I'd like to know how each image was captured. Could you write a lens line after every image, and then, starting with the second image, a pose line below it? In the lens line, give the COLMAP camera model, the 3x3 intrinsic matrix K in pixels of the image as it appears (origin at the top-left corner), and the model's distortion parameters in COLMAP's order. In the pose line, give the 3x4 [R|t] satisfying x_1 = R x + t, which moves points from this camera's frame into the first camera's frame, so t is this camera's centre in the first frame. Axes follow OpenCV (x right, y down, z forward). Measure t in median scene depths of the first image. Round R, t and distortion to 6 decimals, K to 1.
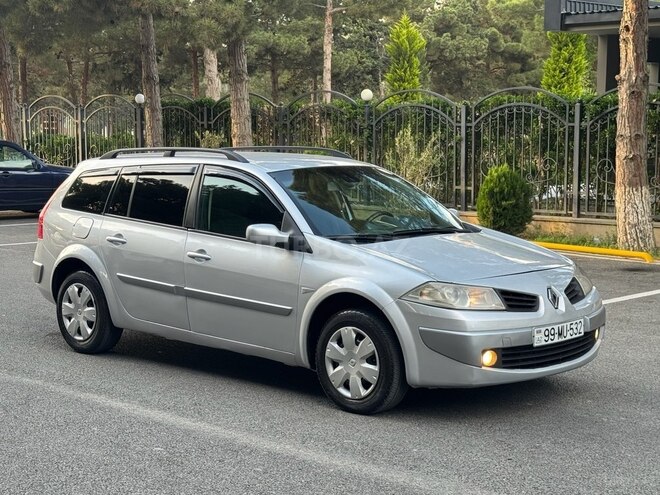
lens RADIAL K [[1196.7, 0, 330.0], [0, 1196.7, 247.5], [0, 0, 1]] dist [0.135105, 0.092395]
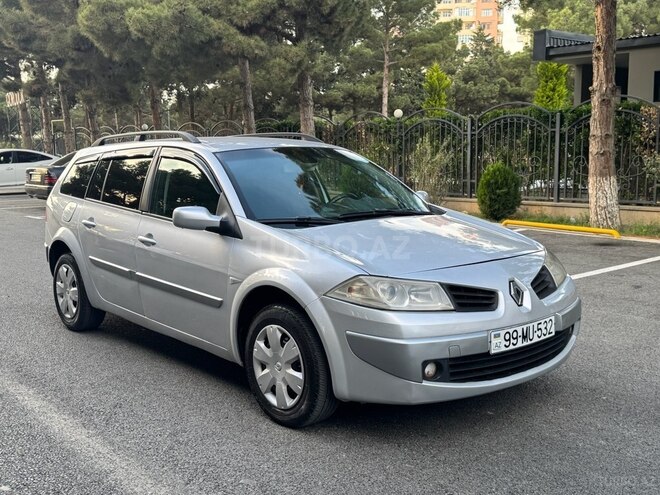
lens RADIAL K [[722.0, 0, 330.0], [0, 722.0, 247.5], [0, 0, 1]] dist [0.209069, -0.501658]
pose [[0.994842, -0.000038, -0.101436, 0.087967], [0.003317, 0.999477, 0.032152, -0.005075], [0.101382, -0.032323, 0.994322, 0.393333]]
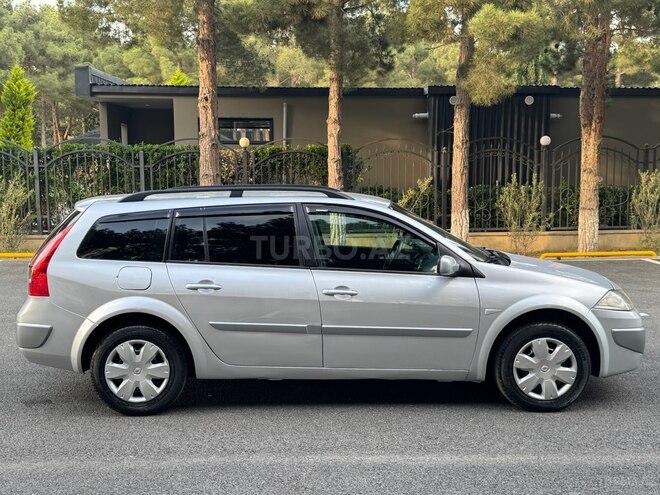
lens RADIAL K [[741.4, 0, 330.0], [0, 741.4, 247.5], [0, 0, 1]] dist [0.219941, -0.532006]
pose [[0.708577, -0.077182, 0.701400, -0.506732], [0.074787, 0.996616, 0.034115, -0.048589], [-0.701659, 0.028282, 0.711951, 0.506162]]
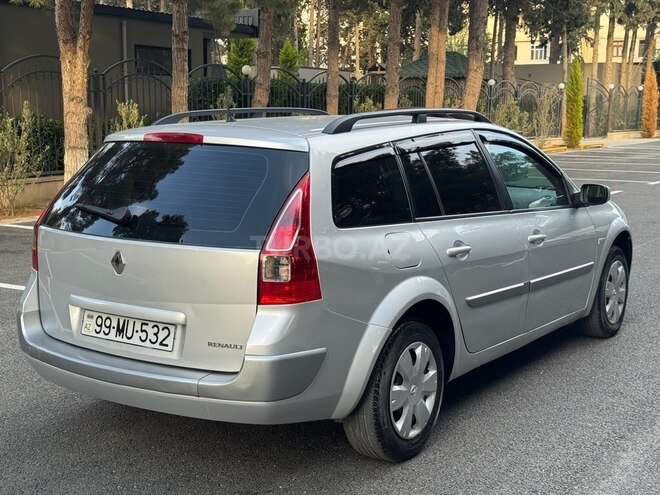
lens RADIAL K [[937.9, 0, 330.0], [0, 937.9, 247.5], [0, 0, 1]] dist [0.141817, -0.009155]
pose [[-0.151556, -0.150522, 0.976921, -0.661228], [0.096286, 0.981389, 0.166147, -0.098910], [-0.983748, 0.119244, -0.134243, 1.120410]]
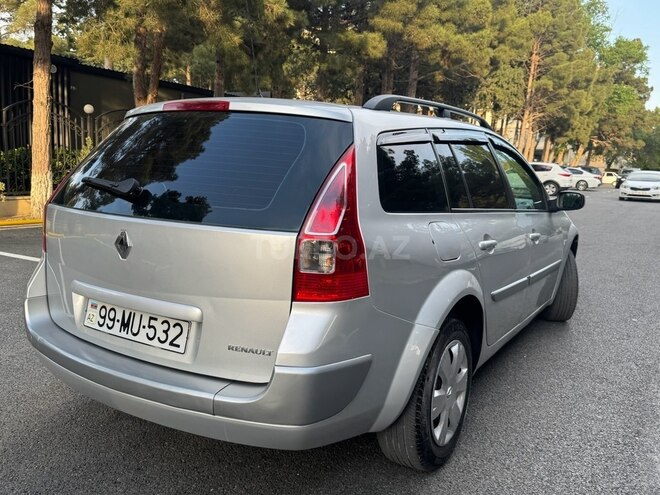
lens RADIAL K [[555.8, 0, 330.1], [0, 555.8, 239.5], [0, 0, 1]] dist [0.057630, -0.003453]
pose [[-0.190714, -0.142827, 0.971200, -0.447886], [0.060960, 0.985726, 0.156934, -0.060300], [-0.979751, 0.089134, -0.179285, 1.119273]]
